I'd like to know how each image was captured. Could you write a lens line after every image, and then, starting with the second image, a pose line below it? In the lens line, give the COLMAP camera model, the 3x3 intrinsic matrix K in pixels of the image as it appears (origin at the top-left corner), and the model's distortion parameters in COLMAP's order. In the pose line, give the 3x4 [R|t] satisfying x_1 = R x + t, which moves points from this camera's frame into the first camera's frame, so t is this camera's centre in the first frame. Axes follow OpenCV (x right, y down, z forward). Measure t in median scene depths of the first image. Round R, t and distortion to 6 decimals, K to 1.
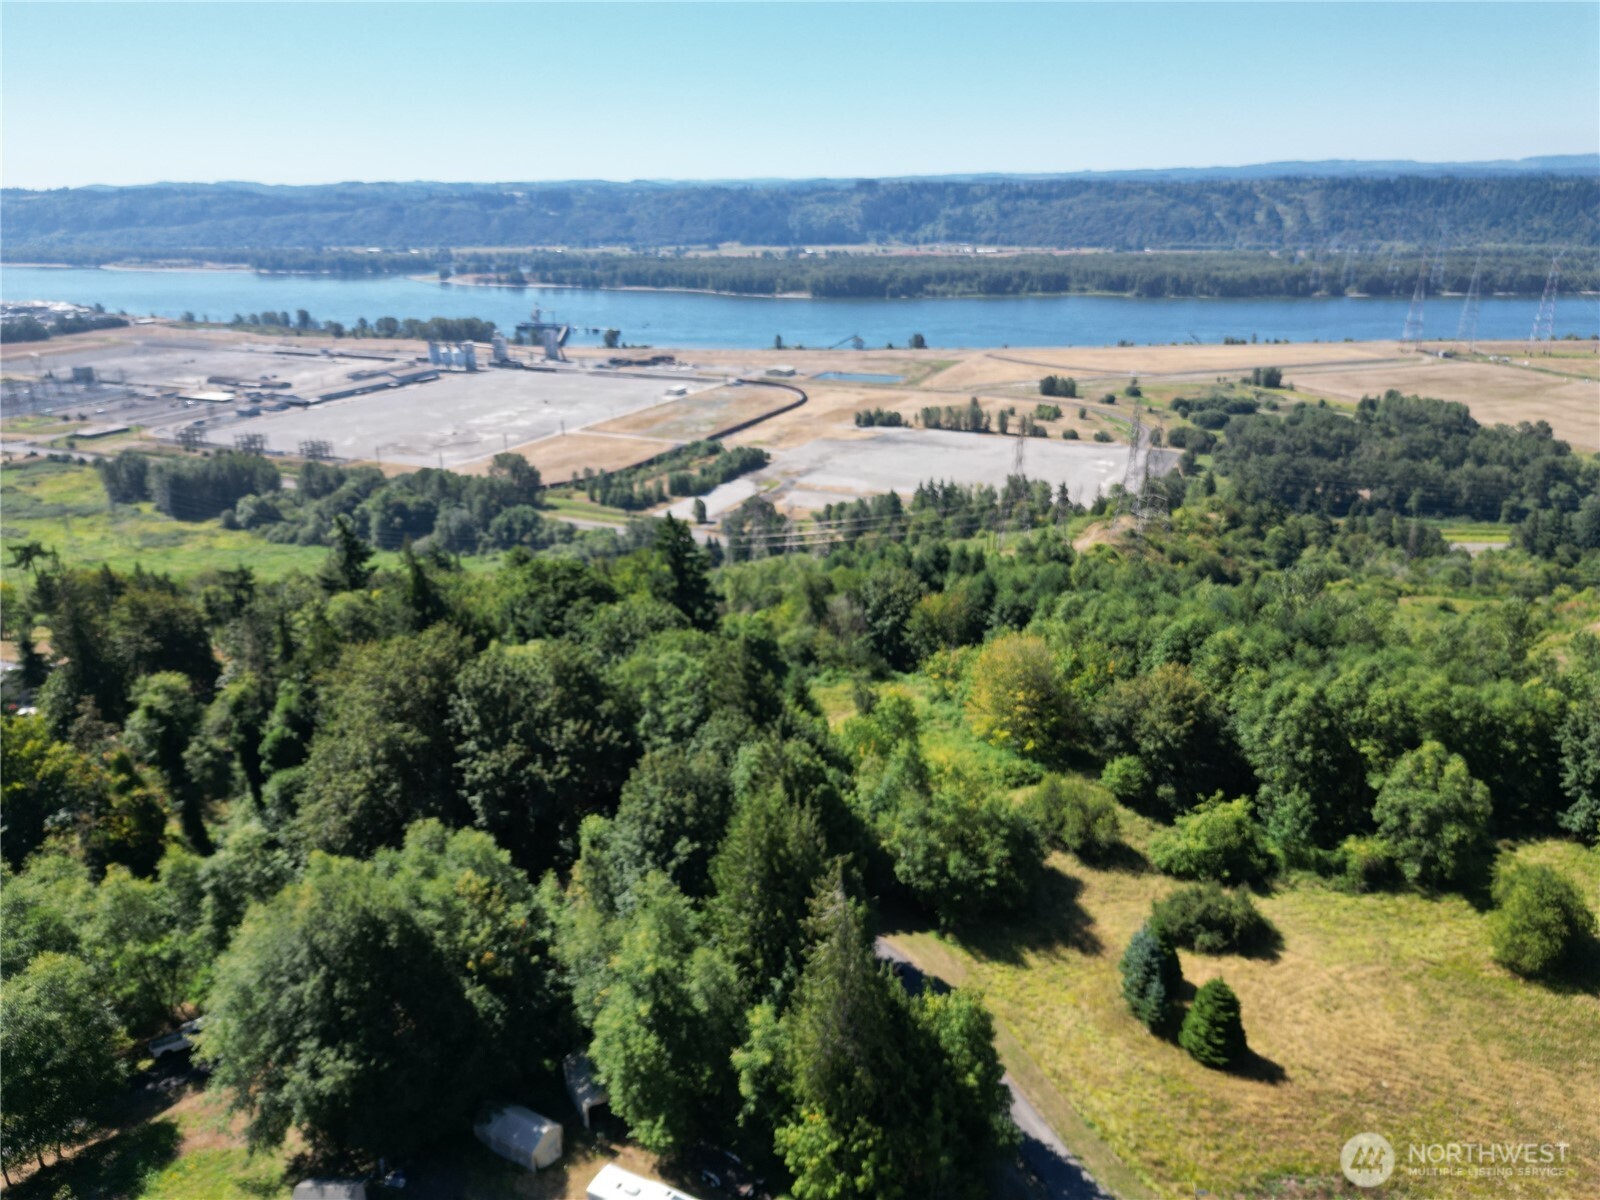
lens RADIAL K [[1143.4, 0, 800.0], [0, 1143.4, 600.0], [0, 0, 1]] dist [0.043761, -0.047499]
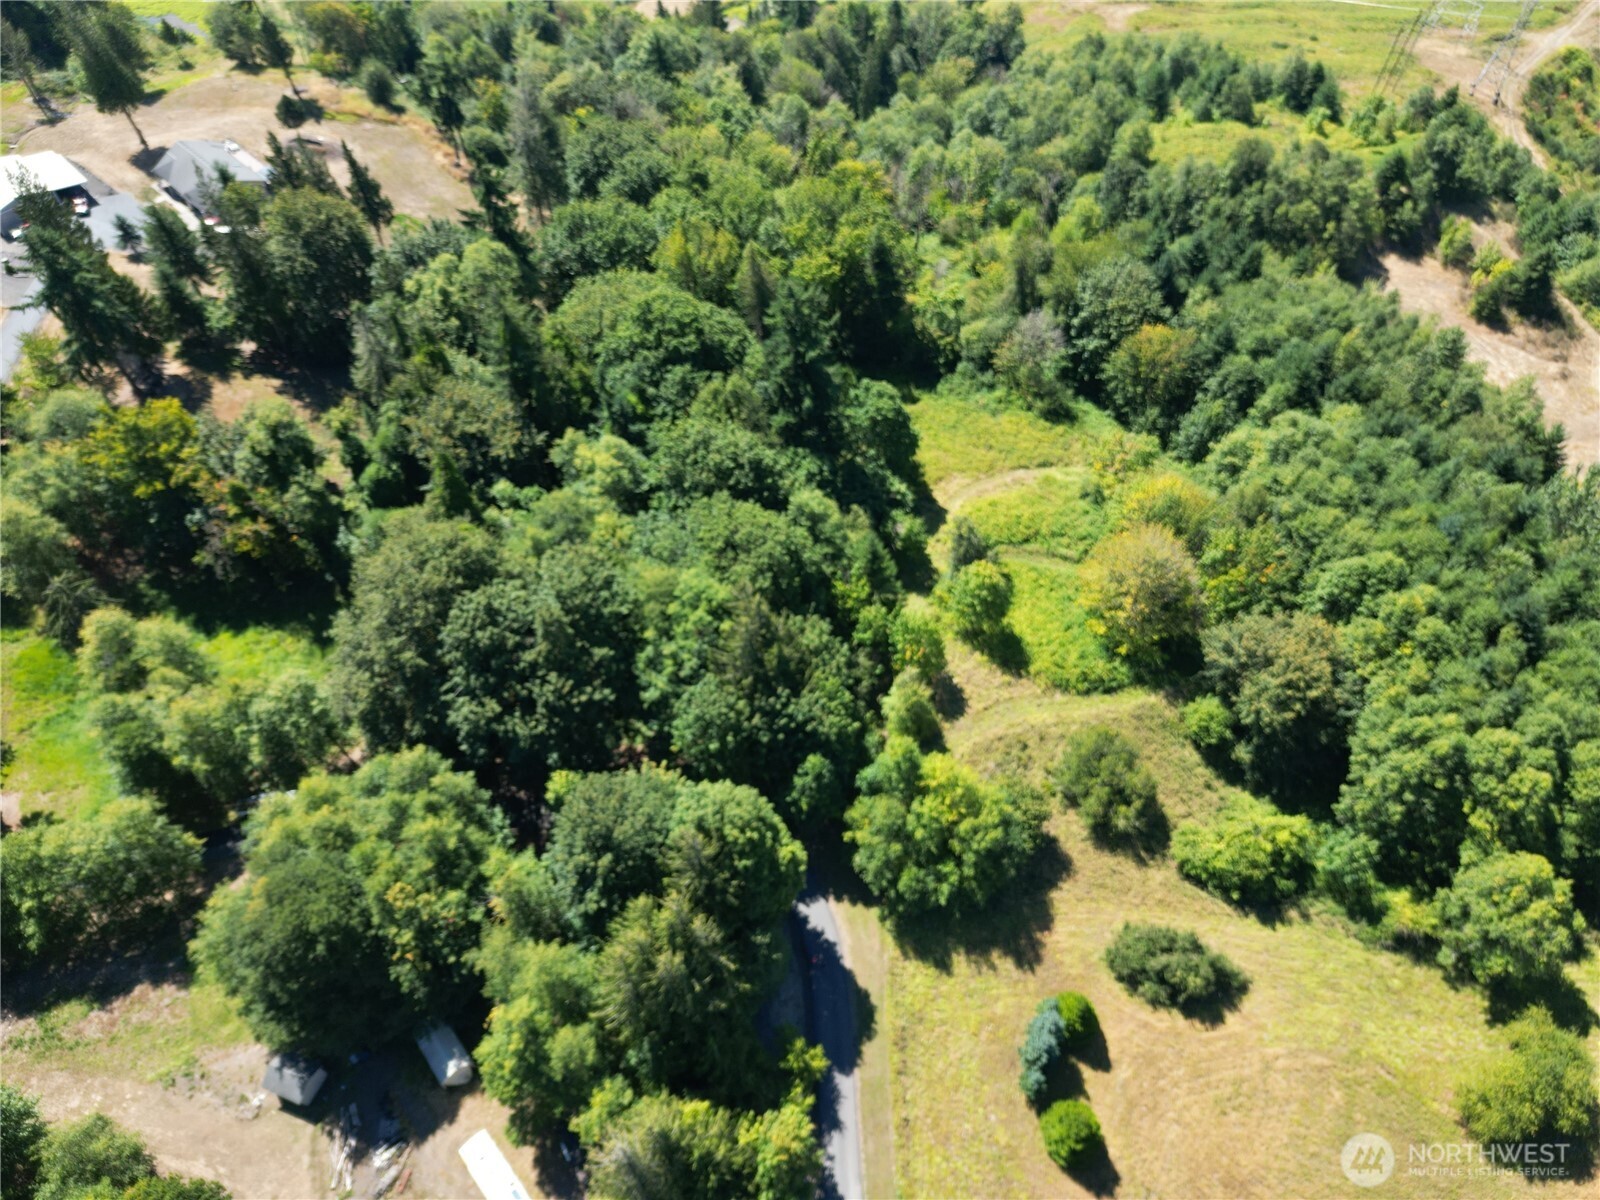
lens RADIAL K [[1143.4, 0, 800.0], [0, 1143.4, 600.0], [0, 0, 1]] dist [0.043761, -0.047499]
pose [[0.937498, 0.287023, -0.196763, 0.150399], [-0.120026, 0.797429, 0.591355, -0.475157], [0.326637, -0.530777, 0.782038, 0.268691]]
